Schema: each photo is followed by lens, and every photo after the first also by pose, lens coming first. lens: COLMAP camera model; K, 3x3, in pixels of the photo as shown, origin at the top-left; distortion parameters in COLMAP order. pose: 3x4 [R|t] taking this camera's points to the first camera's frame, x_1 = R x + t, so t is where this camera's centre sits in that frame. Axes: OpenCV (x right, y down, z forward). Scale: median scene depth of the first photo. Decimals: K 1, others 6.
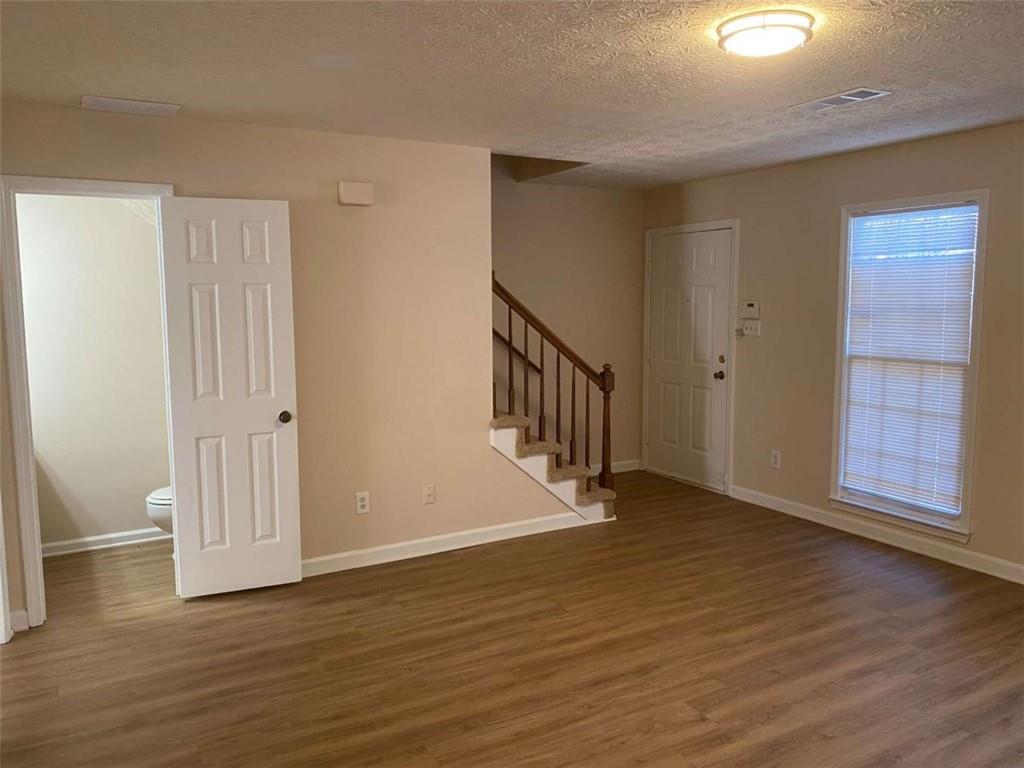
lens RADIAL K [[812.5, 0, 509.2], [0, 812.5, 382.8], [0, 0, 1]] dist [0.044140, -0.014853]
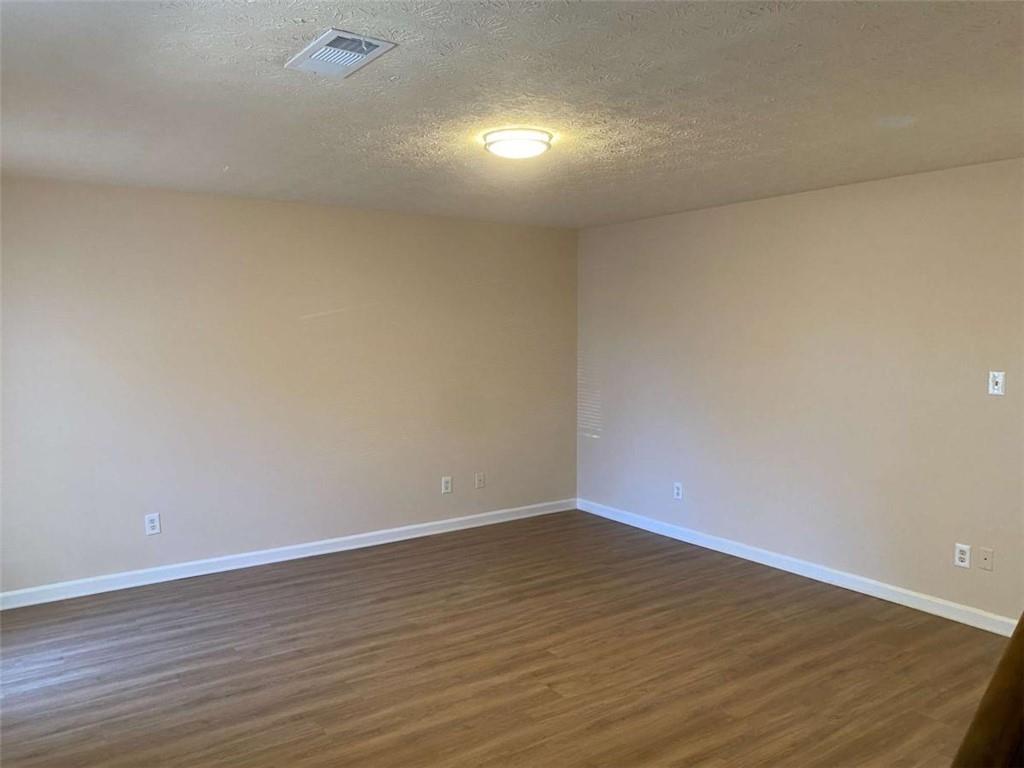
lens RADIAL K [[812.5, 0, 510.8], [0, 812.5, 384.0], [0, 0, 1]] dist [0.044140, -0.014853]
pose [[-0.995878, 0.007436, -0.090401, 0.383456], [-0.009501, 0.982599, 0.185494, -0.240780], [0.090207, 0.185588, -0.978478, 2.006639]]
